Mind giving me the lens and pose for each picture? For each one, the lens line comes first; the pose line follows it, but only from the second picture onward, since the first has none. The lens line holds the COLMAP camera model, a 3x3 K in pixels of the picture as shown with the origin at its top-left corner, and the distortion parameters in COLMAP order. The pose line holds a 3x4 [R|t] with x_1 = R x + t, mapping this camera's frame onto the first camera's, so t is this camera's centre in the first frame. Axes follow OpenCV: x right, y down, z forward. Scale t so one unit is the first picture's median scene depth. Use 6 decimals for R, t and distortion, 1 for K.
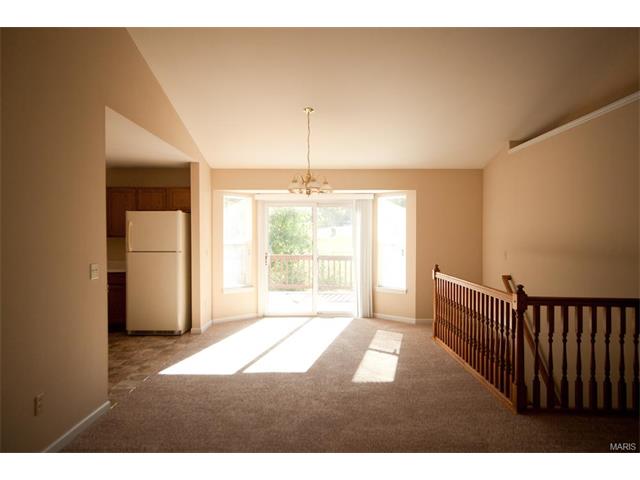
lens RADIAL K [[471.1, 0, 318.0], [0, 471.1, 241.4], [0, 0, 1]] dist [0.047531, 0.000701]
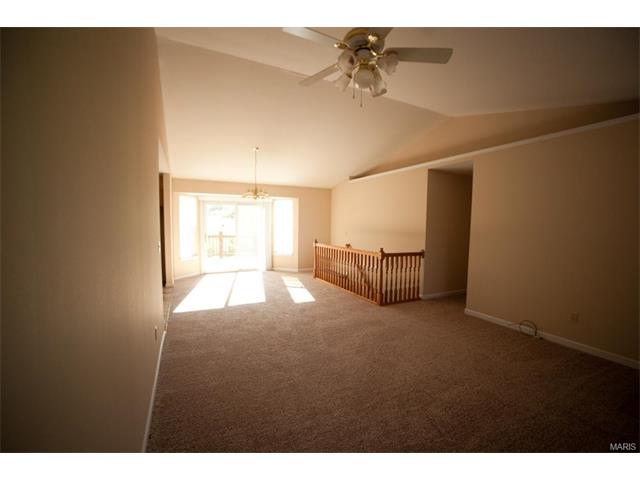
lens RADIAL K [[278.6, 0, 321.8], [0, 278.6, 243.4], [0, 0, 1]] dist [-0.022209, 0.000211]
pose [[0.901083, -0.022948, 0.433039, -0.202289], [-0.003921, 0.998127, 0.061052, -0.002147], [-0.433629, -0.056711, 0.899305, -0.004785]]
